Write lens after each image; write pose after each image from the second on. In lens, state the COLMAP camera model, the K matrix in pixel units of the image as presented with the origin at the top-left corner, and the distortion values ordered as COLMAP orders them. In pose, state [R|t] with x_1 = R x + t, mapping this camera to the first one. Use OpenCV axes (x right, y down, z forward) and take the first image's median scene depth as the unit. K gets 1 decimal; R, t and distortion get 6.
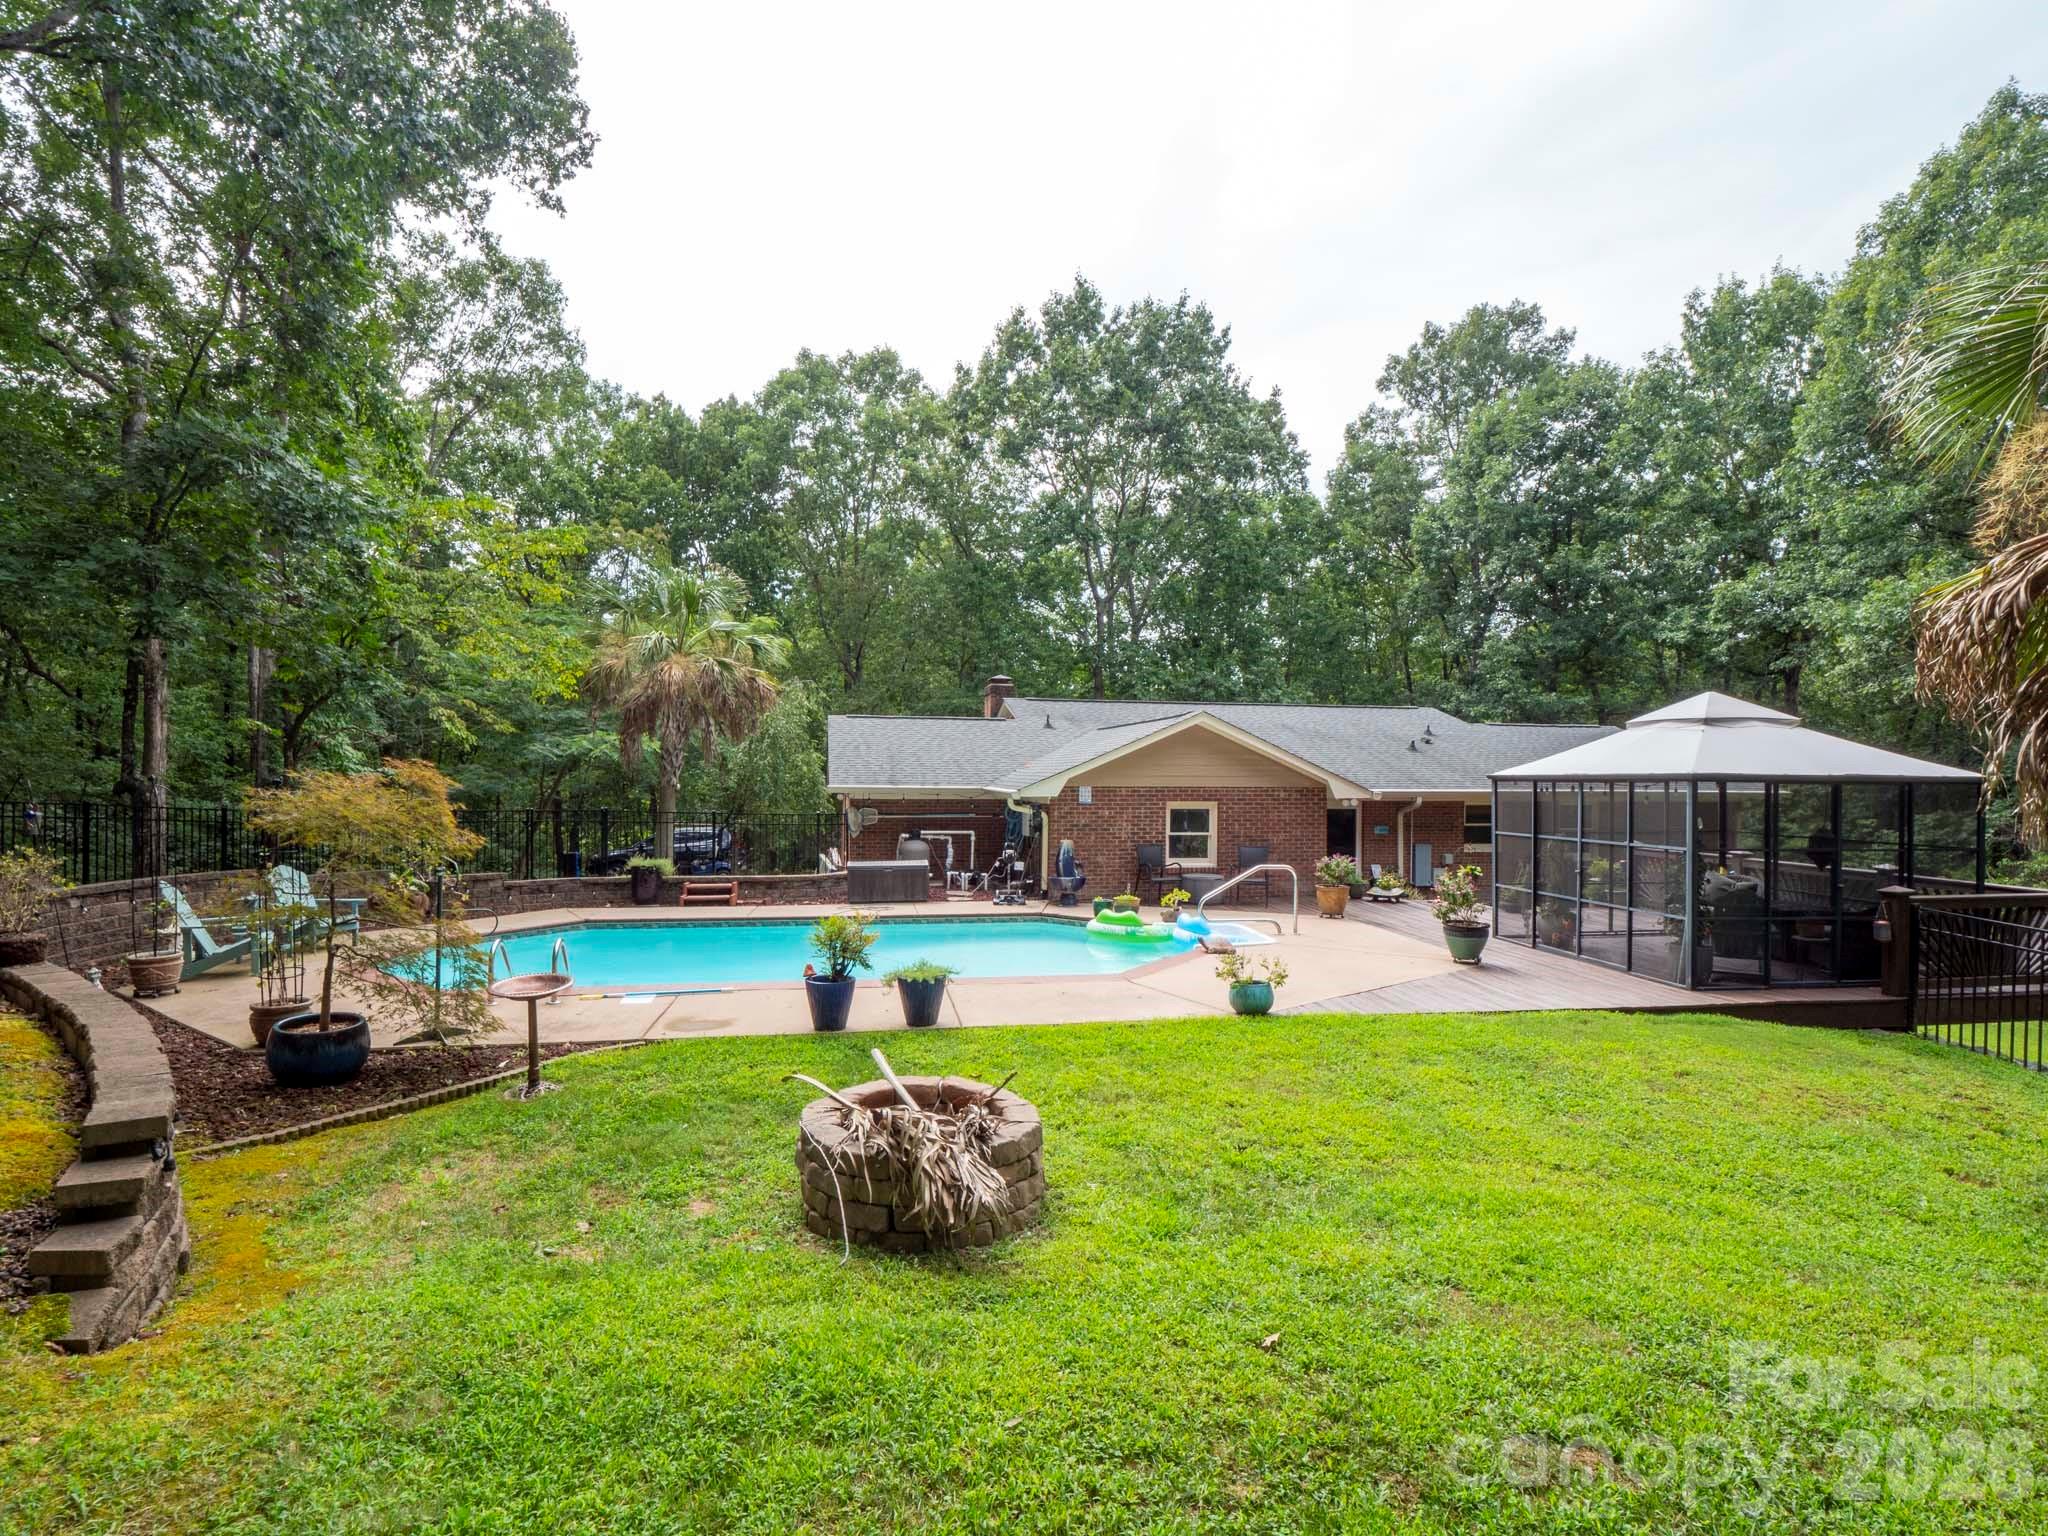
lens RADIAL K [[998.2, 0, 1015.8], [0, 998.2, 773.4], [0, 0, 1]] dist [-0.003246, -0.001808]
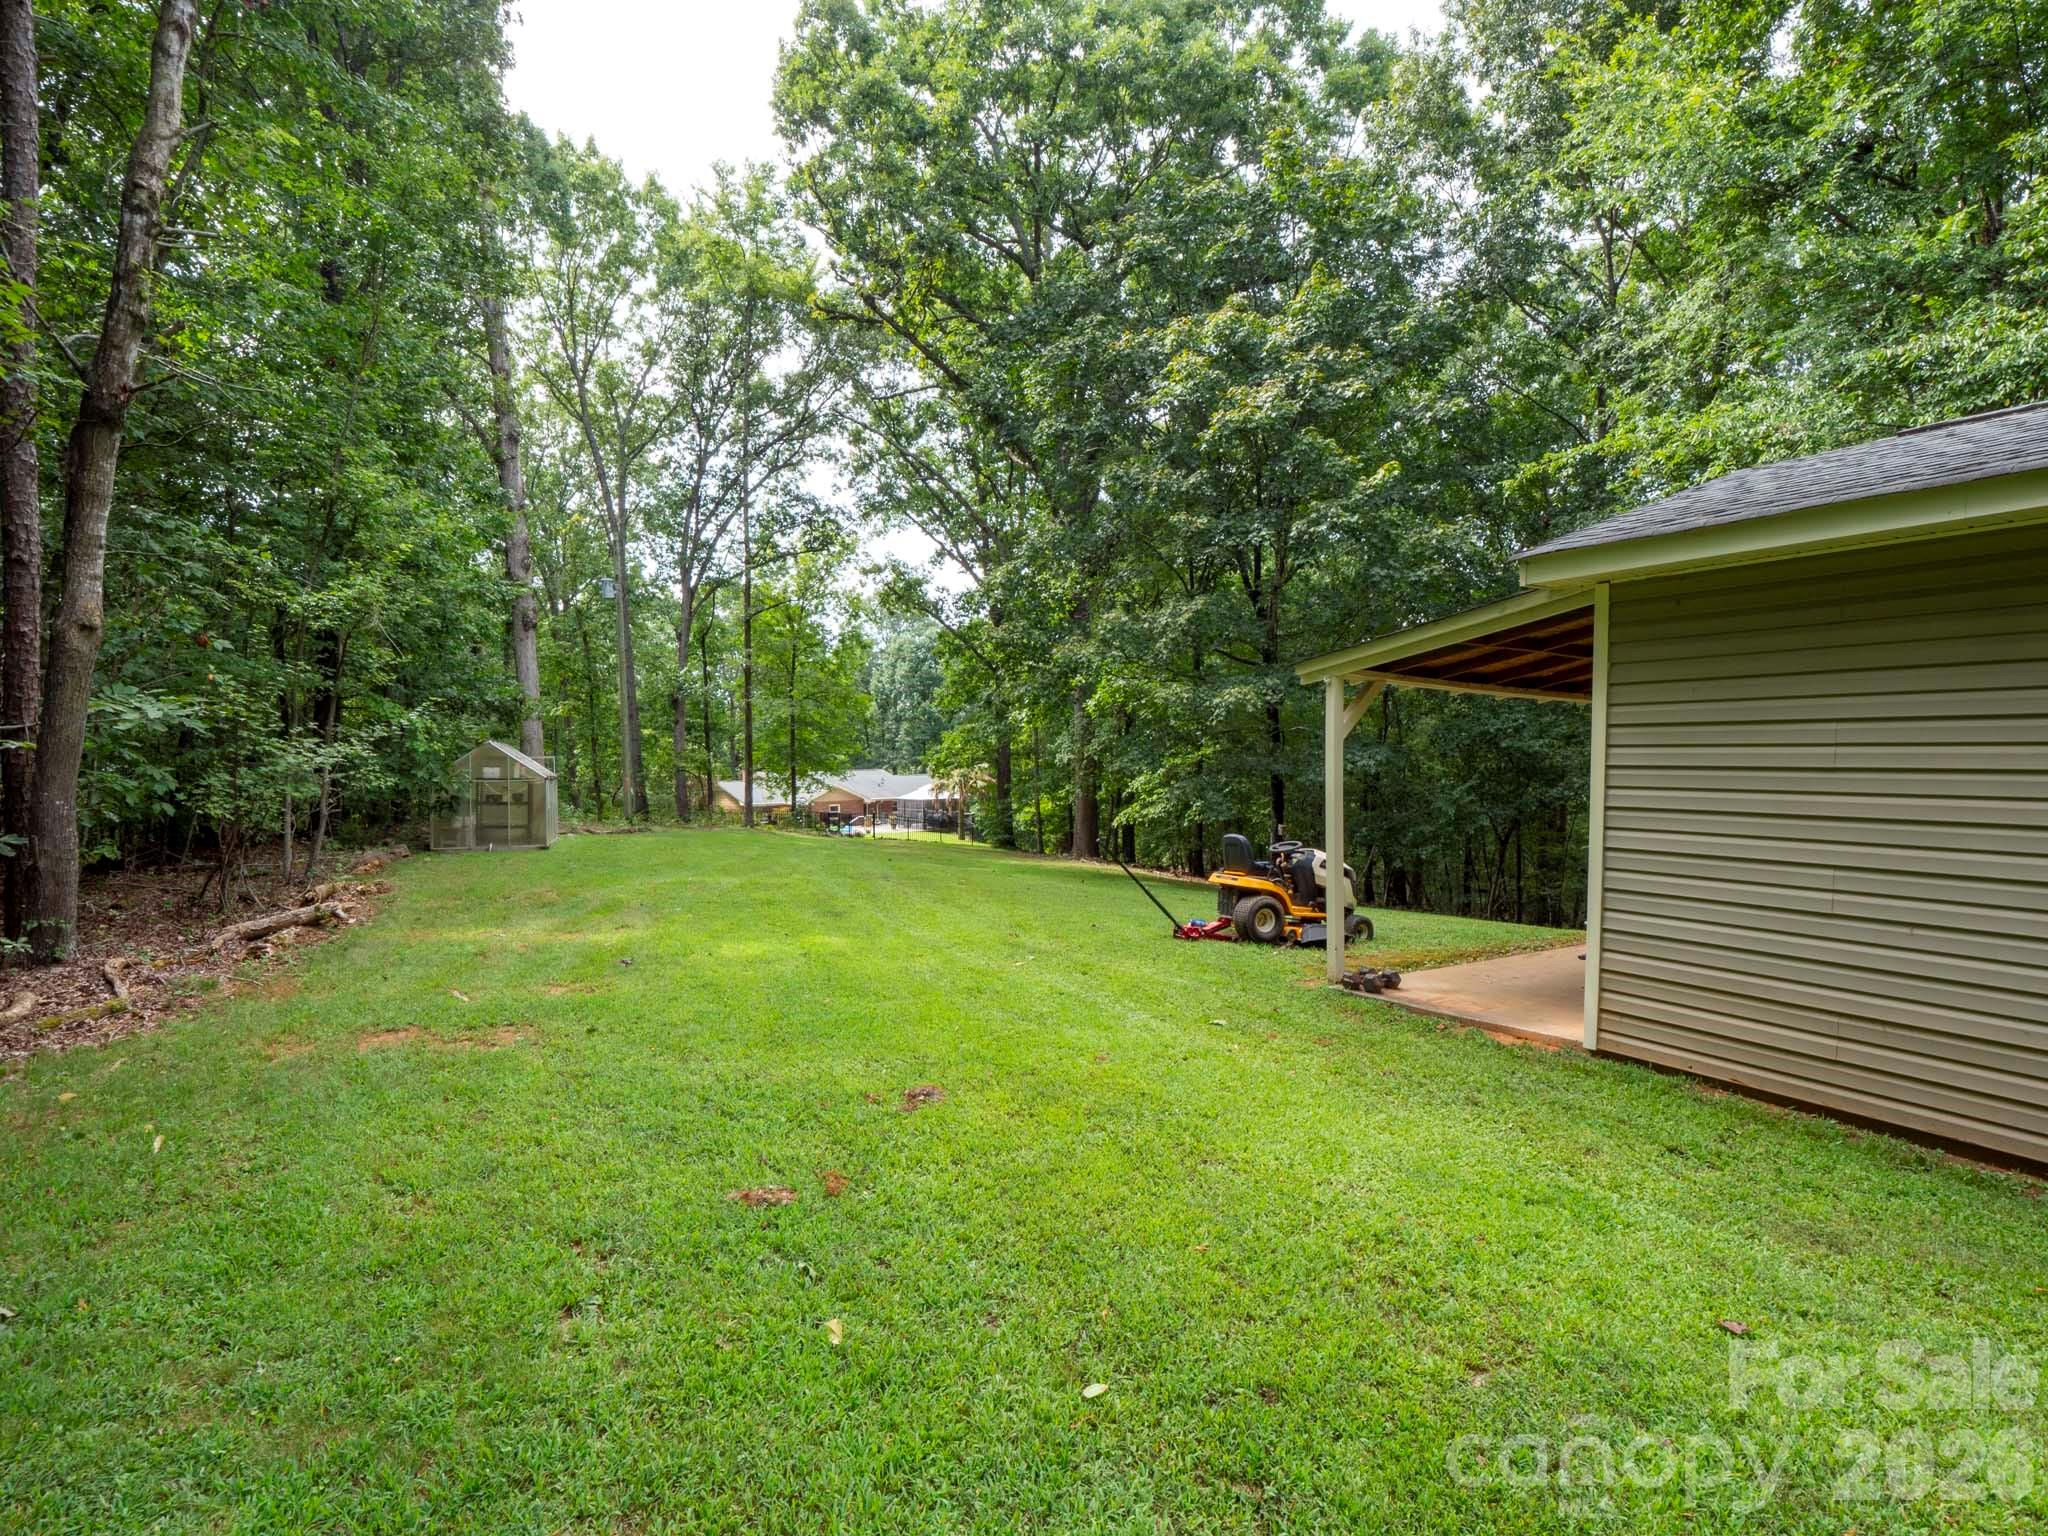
lens RADIAL K [[998.2, 0, 1015.8], [0, 998.2, 773.4], [0, 0, 1]] dist [-0.003246, -0.001808]
pose [[0.855336, -0.027363, 0.517350, -1.273132], [0.015361, 0.999505, 0.027468, -0.196651], [-0.517846, -0.015547, 0.855333, -2.852562]]
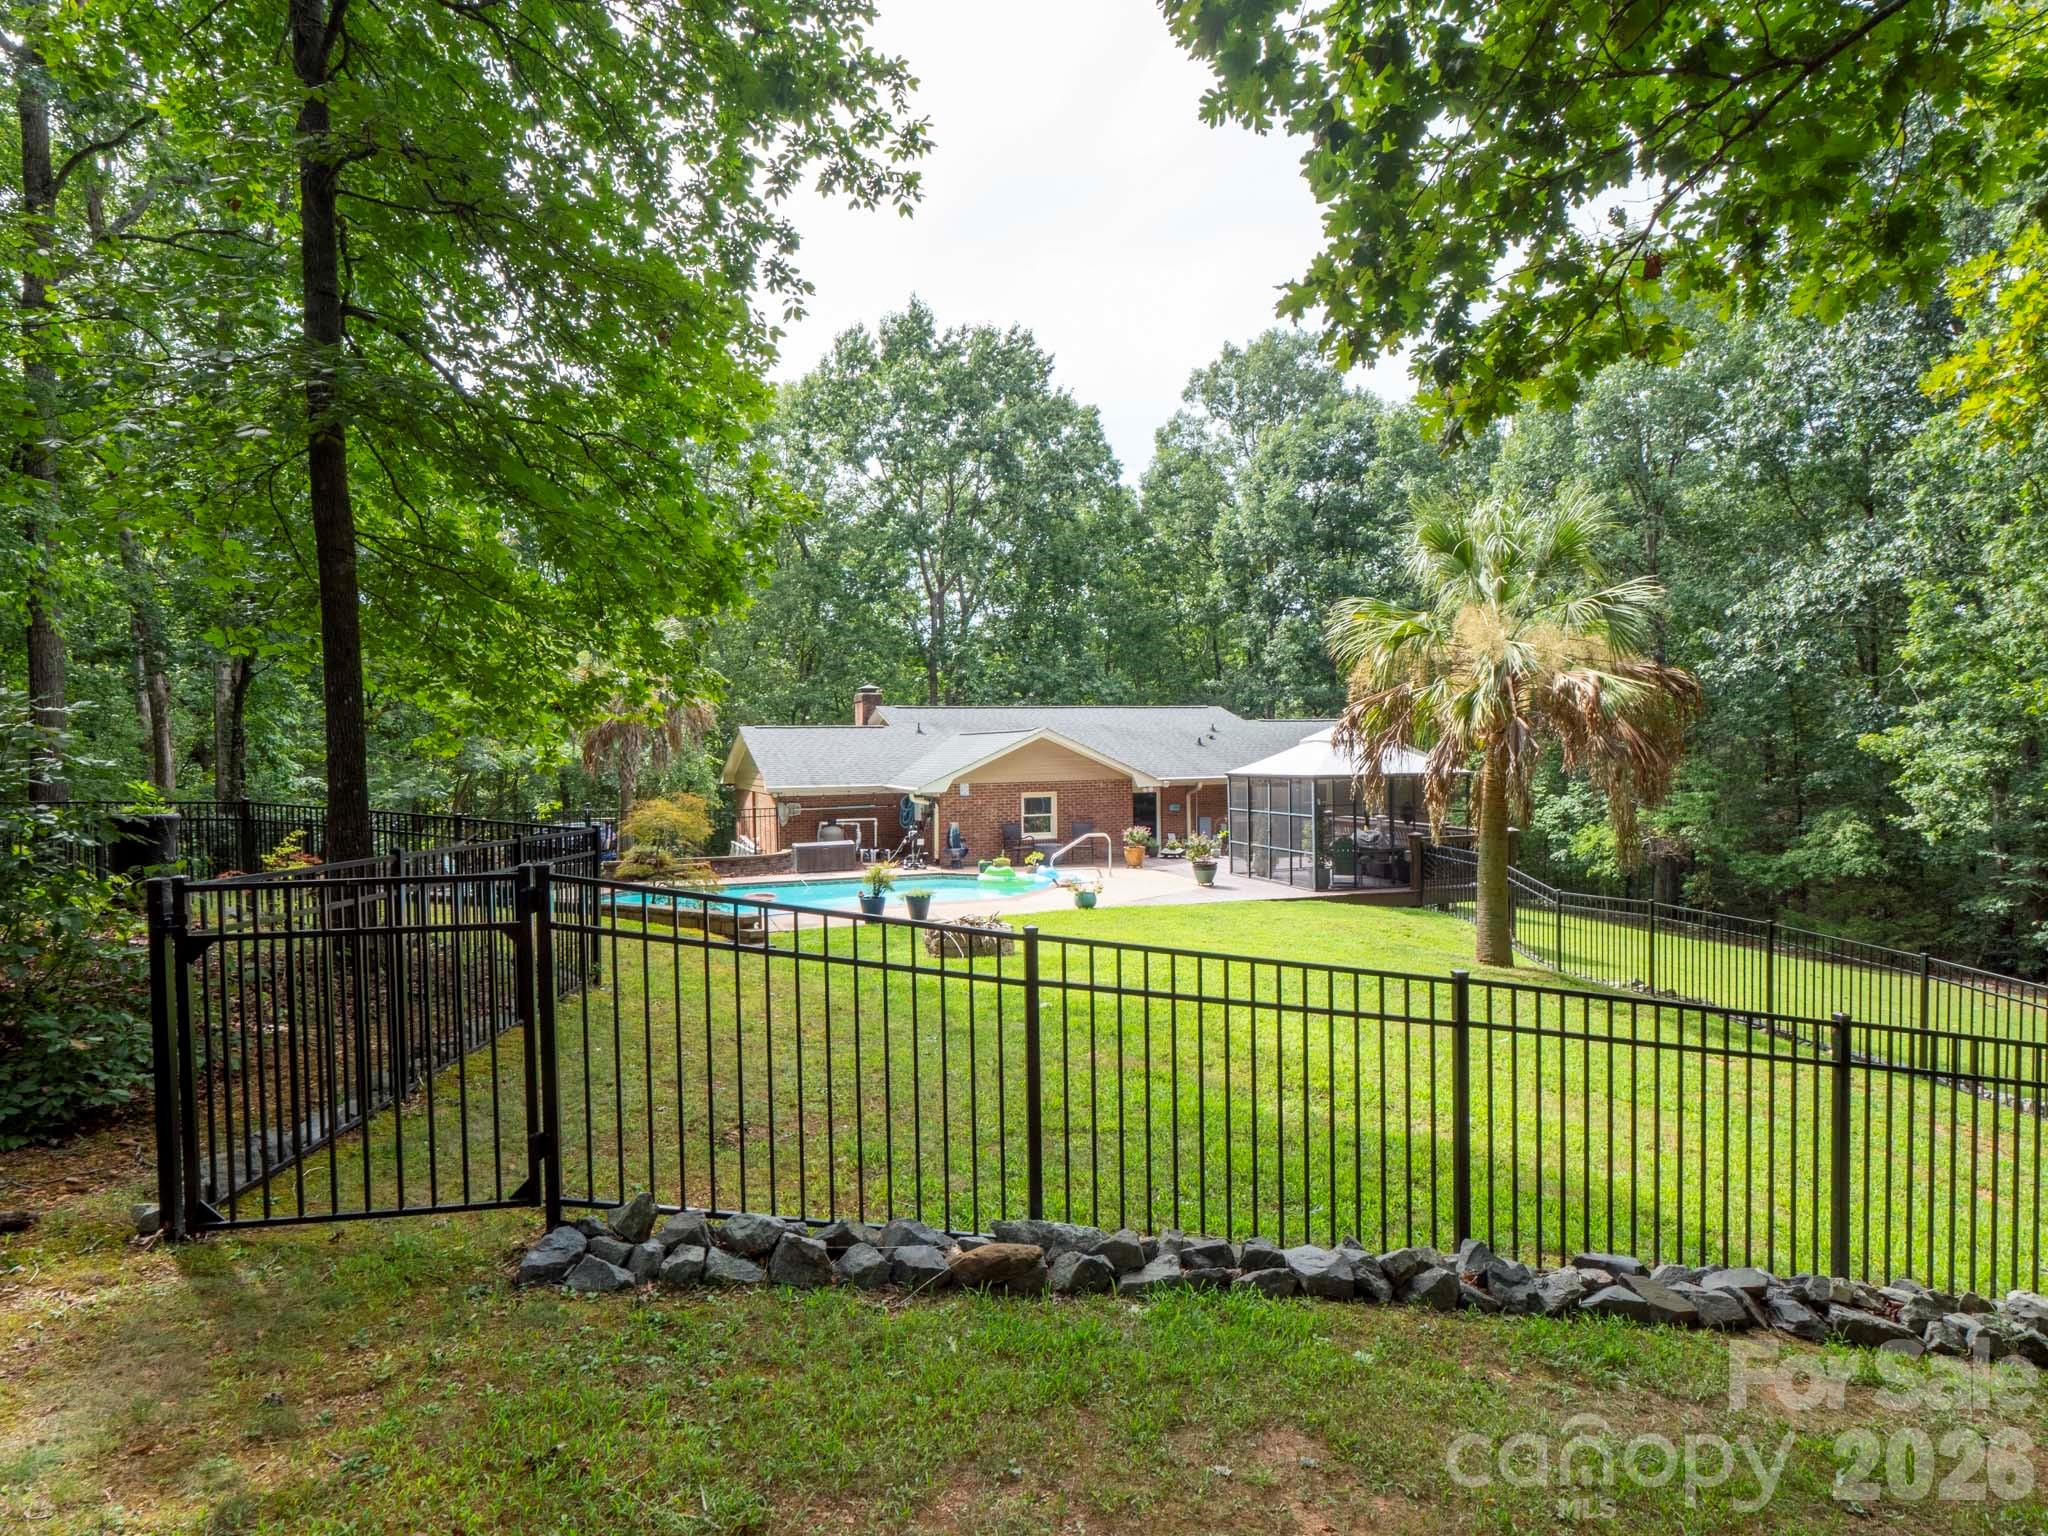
lens RADIAL K [[1164.8, 0, 1024.0], [0, 1164.8, 768.0], [0, 0, 1]] dist [-0.001377, 0.000236]
pose [[0.981966, -0.023919, 0.187537, -0.138108], [0.019985, 0.999539, 0.022839, -0.039942], [-0.187997, -0.018679, 0.981992, -0.551526]]
